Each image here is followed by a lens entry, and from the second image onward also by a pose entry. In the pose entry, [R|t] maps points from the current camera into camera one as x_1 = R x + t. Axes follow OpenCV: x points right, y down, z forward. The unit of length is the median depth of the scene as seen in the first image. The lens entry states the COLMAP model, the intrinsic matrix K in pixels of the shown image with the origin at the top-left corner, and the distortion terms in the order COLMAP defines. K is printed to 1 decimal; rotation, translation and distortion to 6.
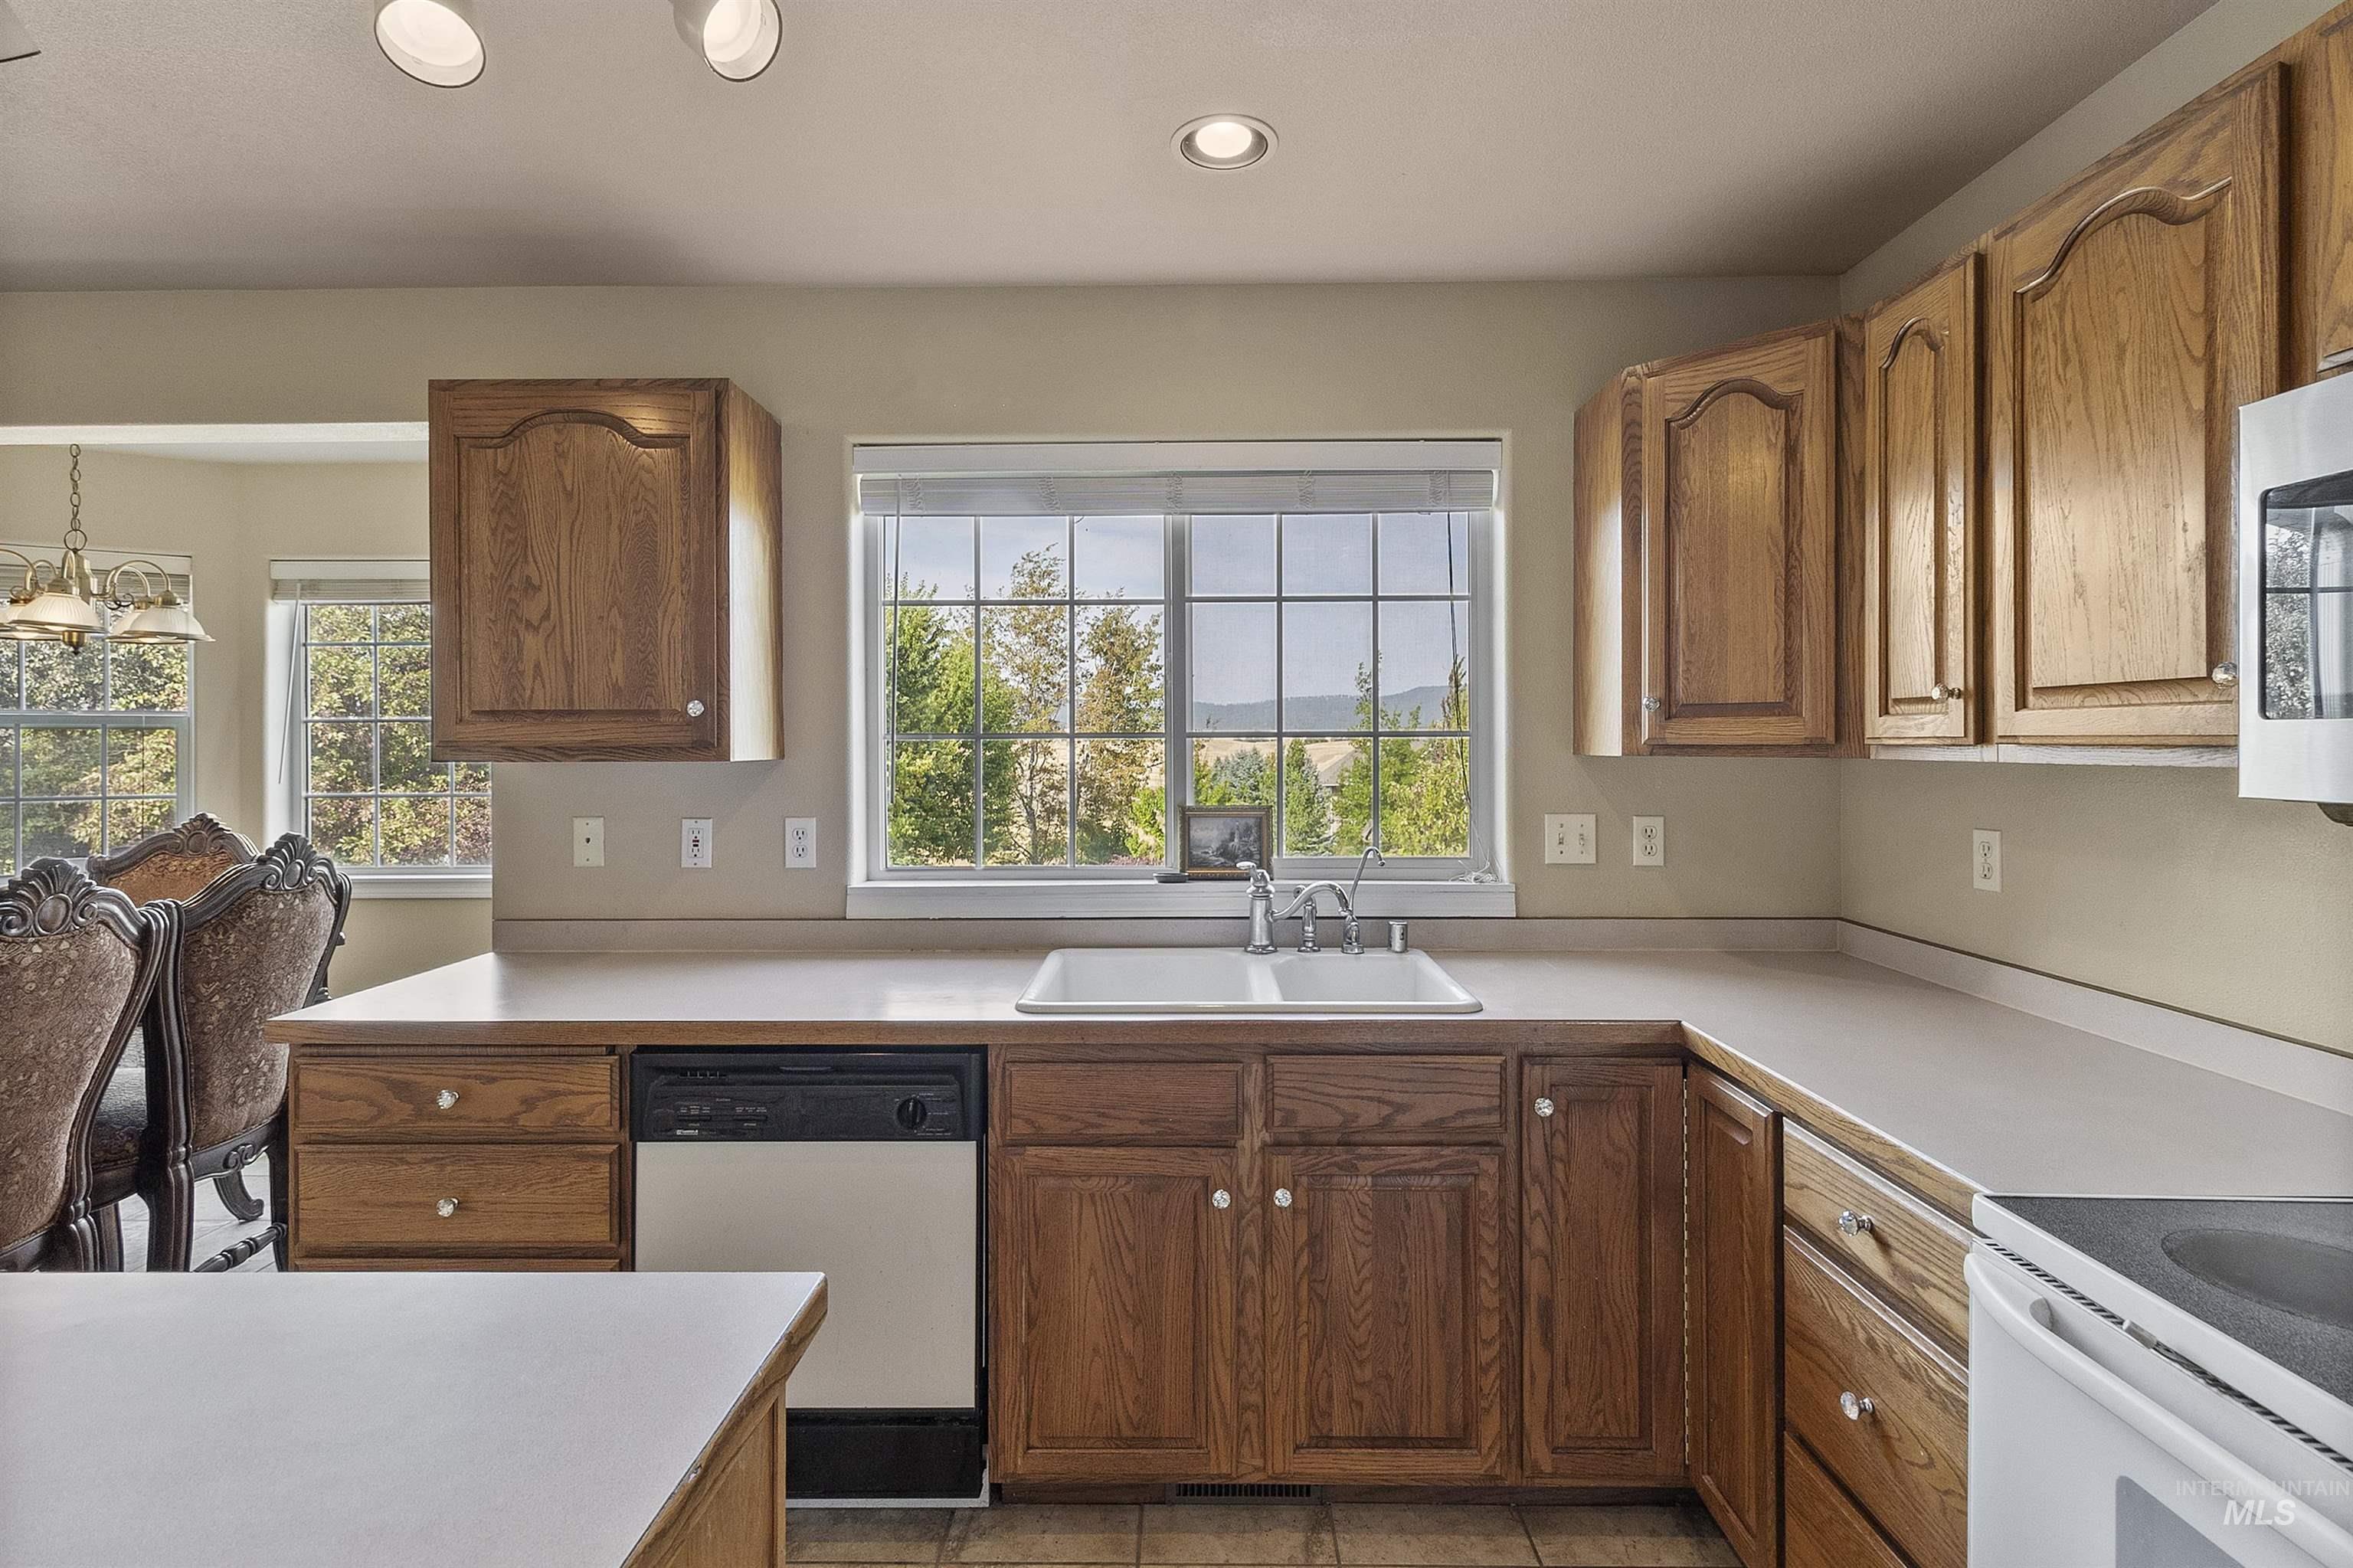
lens RADIAL K [[1115.3, 0, 1177.1], [0, 1115.3, 749.0], [0, 0, 1]] dist [0.003620, 0.000893]
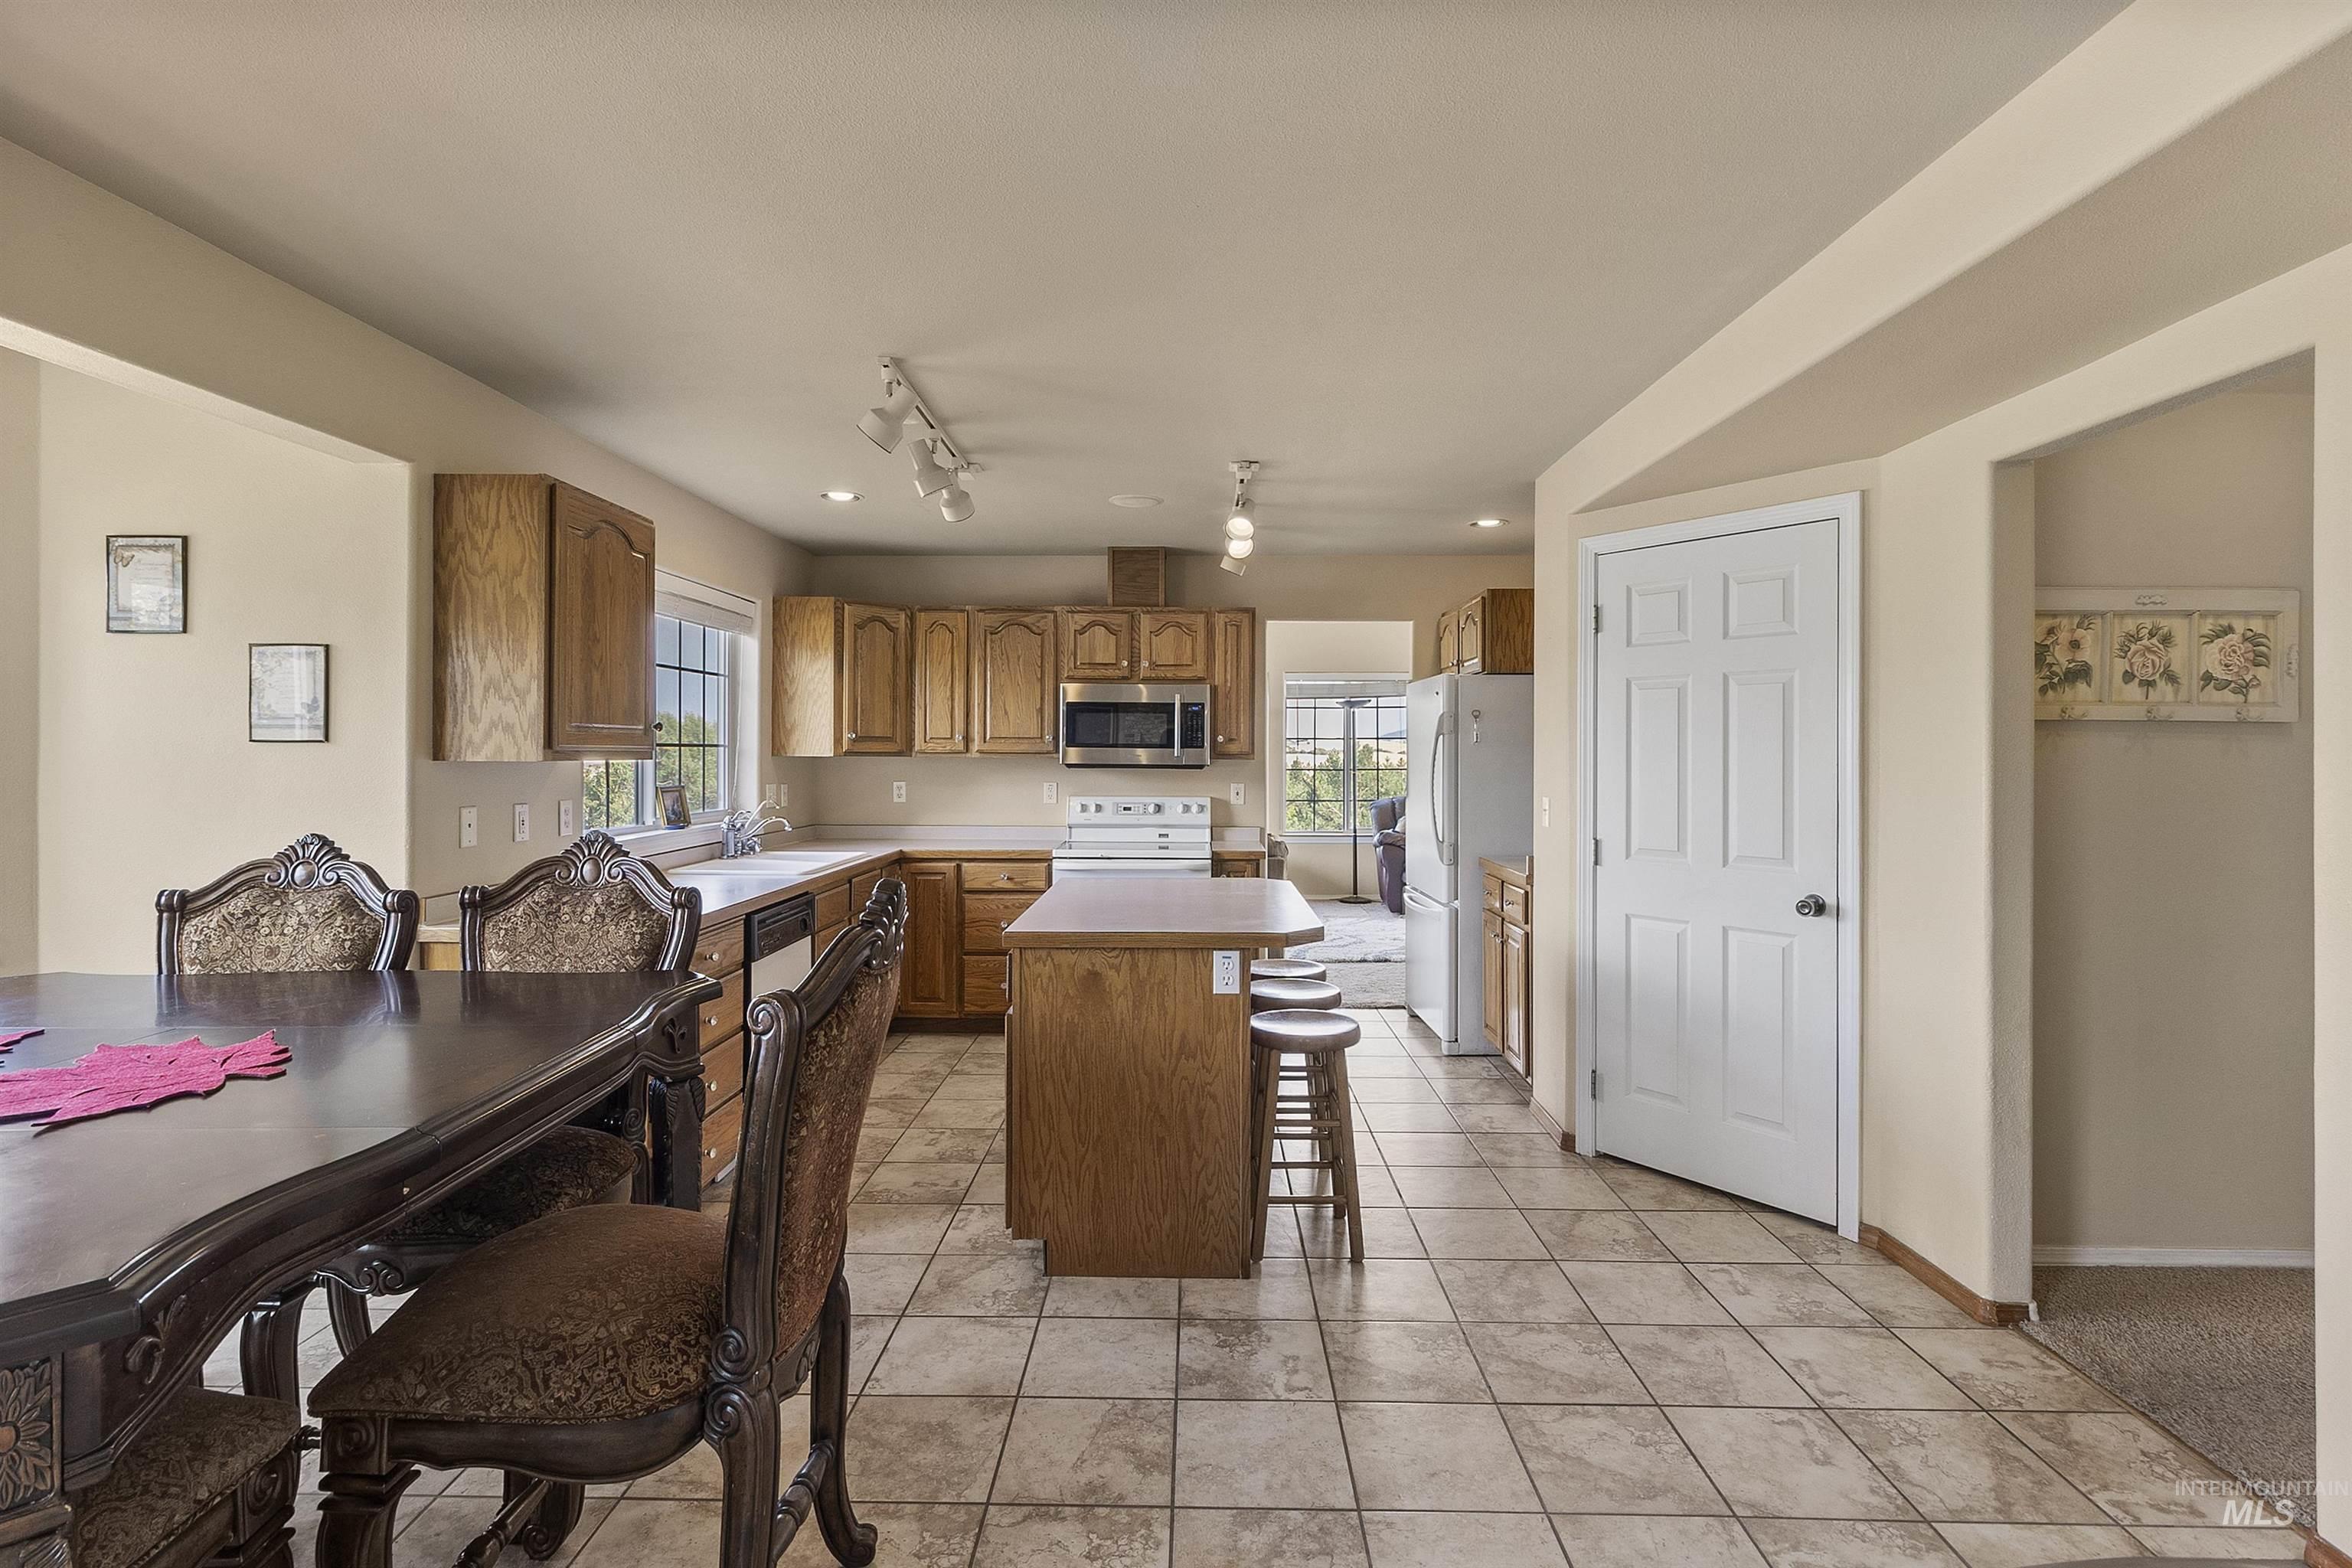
lens RADIAL K [[1114.8, 0, 1176.6], [0, 1114.8, 749.0], [0, 0, 1]] dist [0.003620, 0.000893]
pose [[0.006475, 0.006181, 0.999960, -2.291148], [0.001044, 0.999980, -0.006188, 0.006792], [-0.999978, 0.001084, 0.006468, 0.273426]]
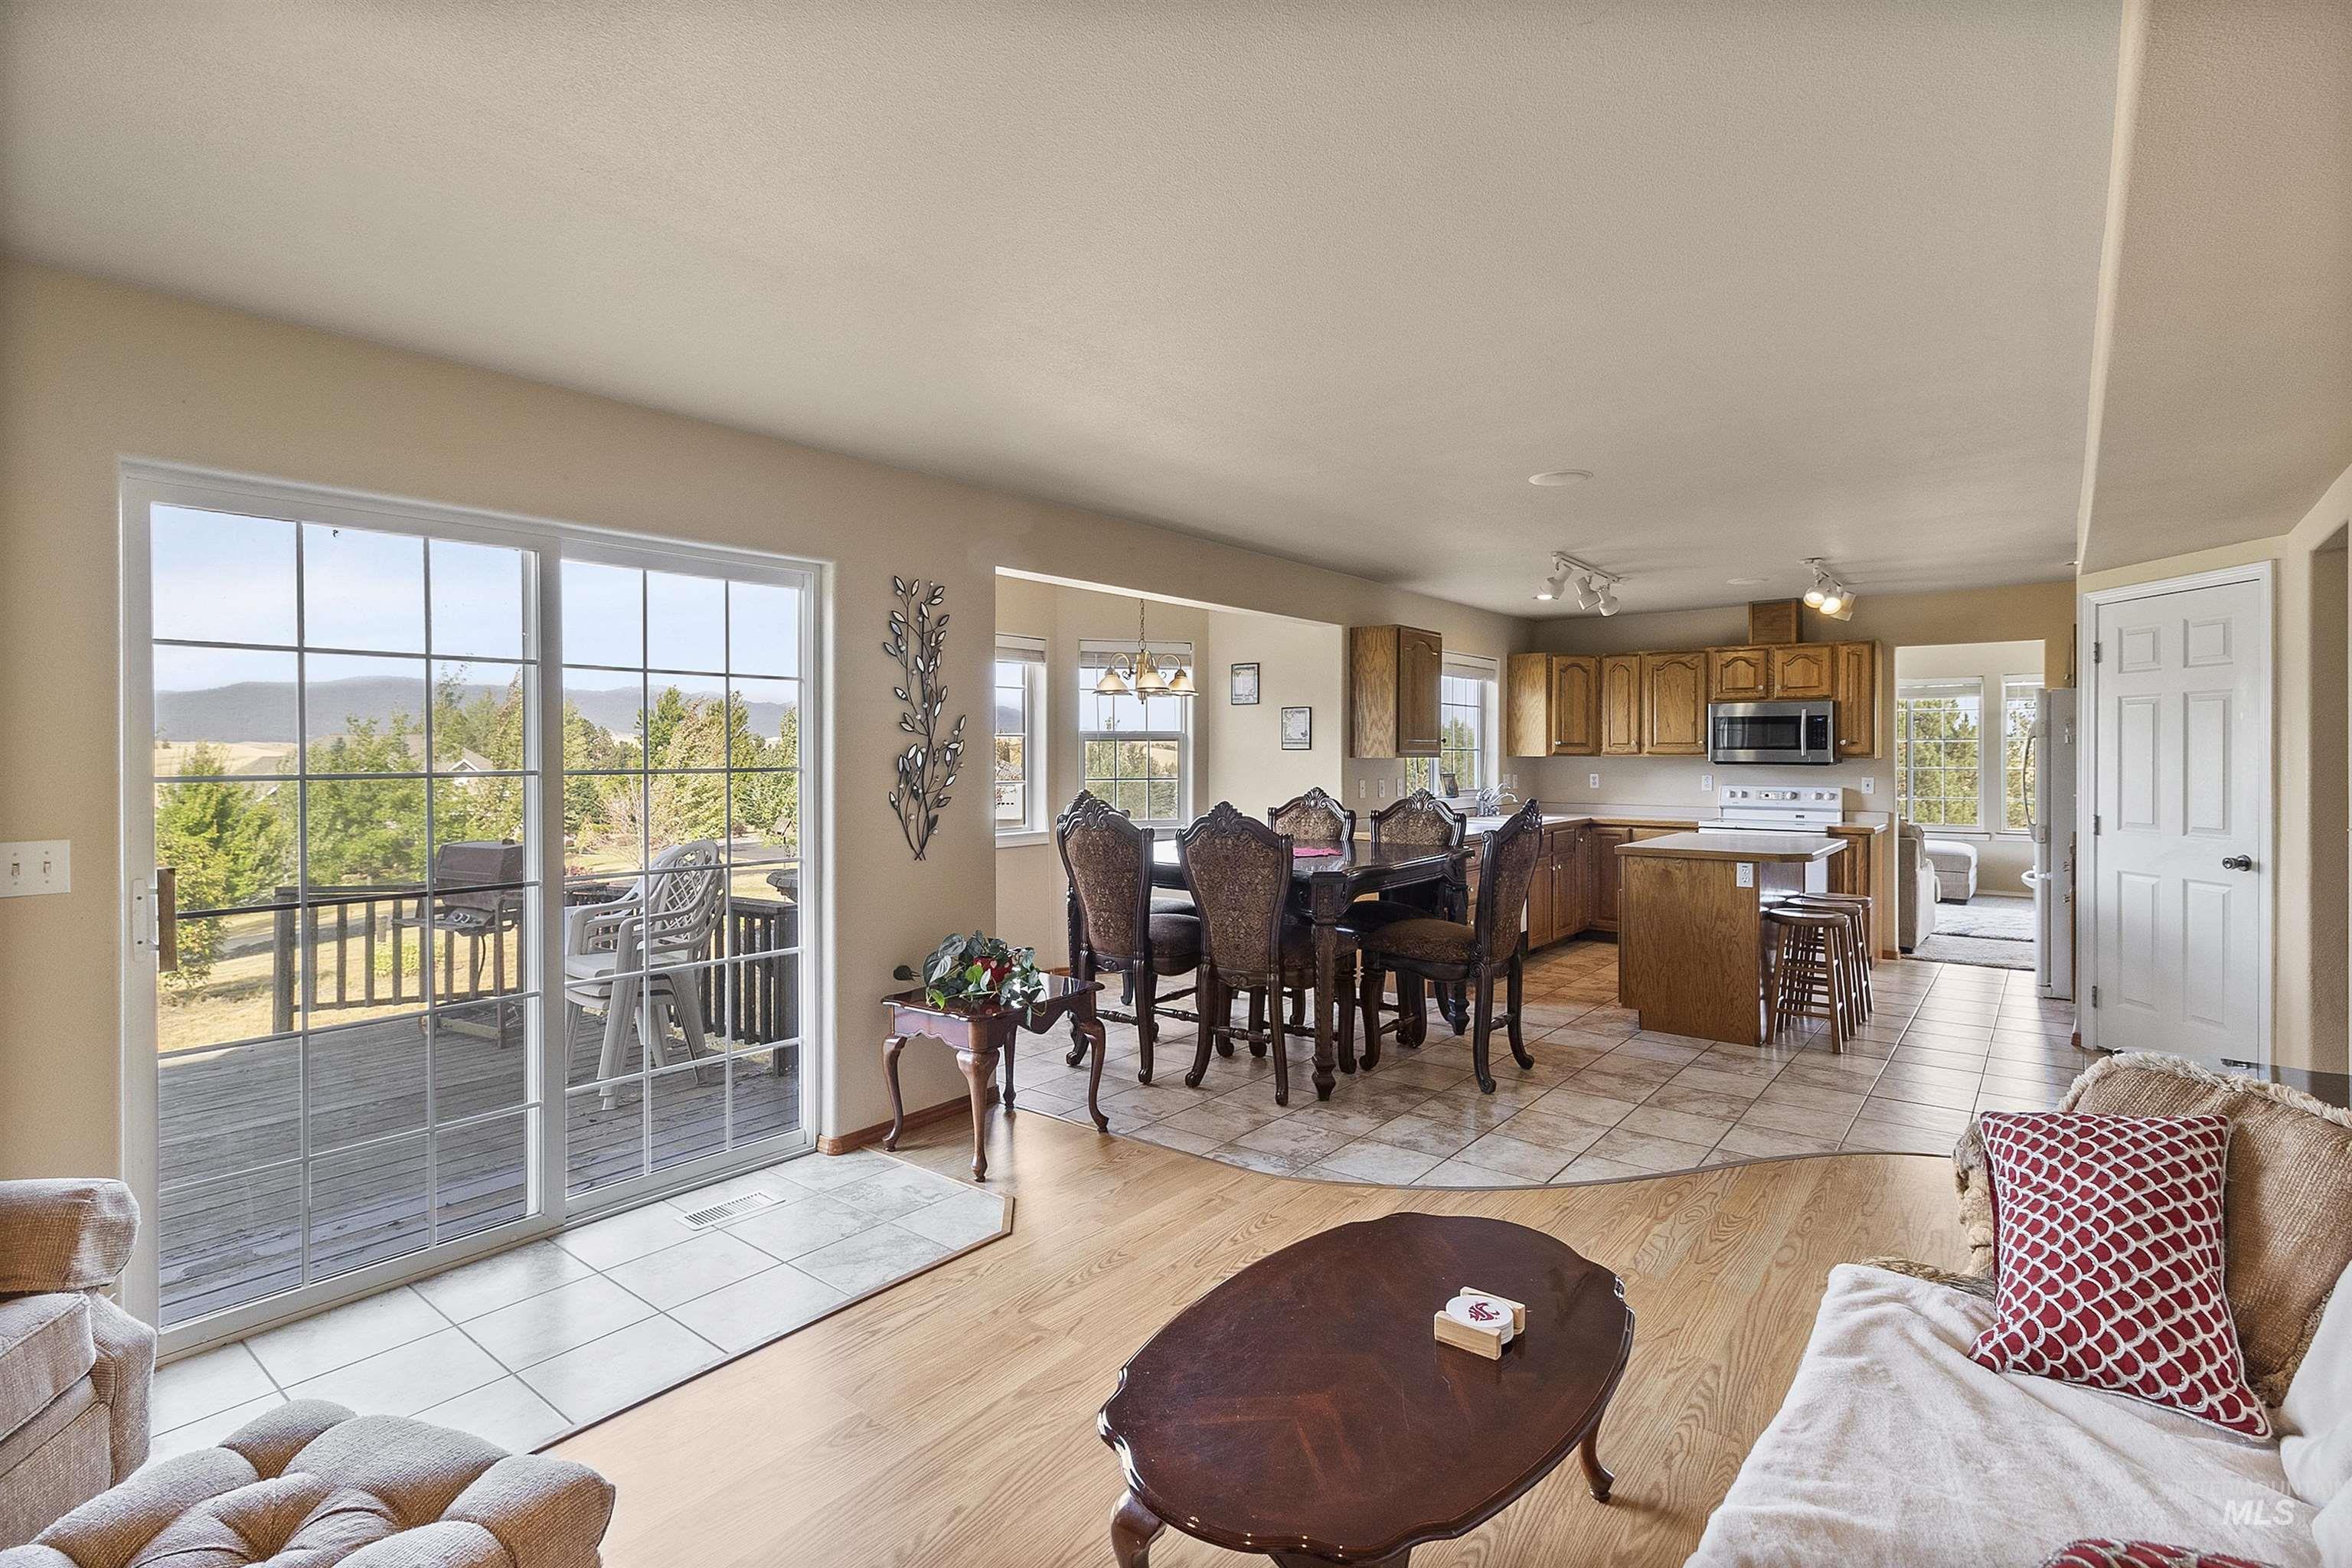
lens RADIAL K [[1111.2, 0, 1173.3], [0, 1111.2, 757.8], [0, 0, 1]] dist [0.003471, 0.000447]
pose [[0.614781, -0.000037, 0.788698, -3.748935], [0.001813, 0.999997, -0.001367, 0.015726], [-0.788696, 0.002270, 0.614780, -0.343347]]
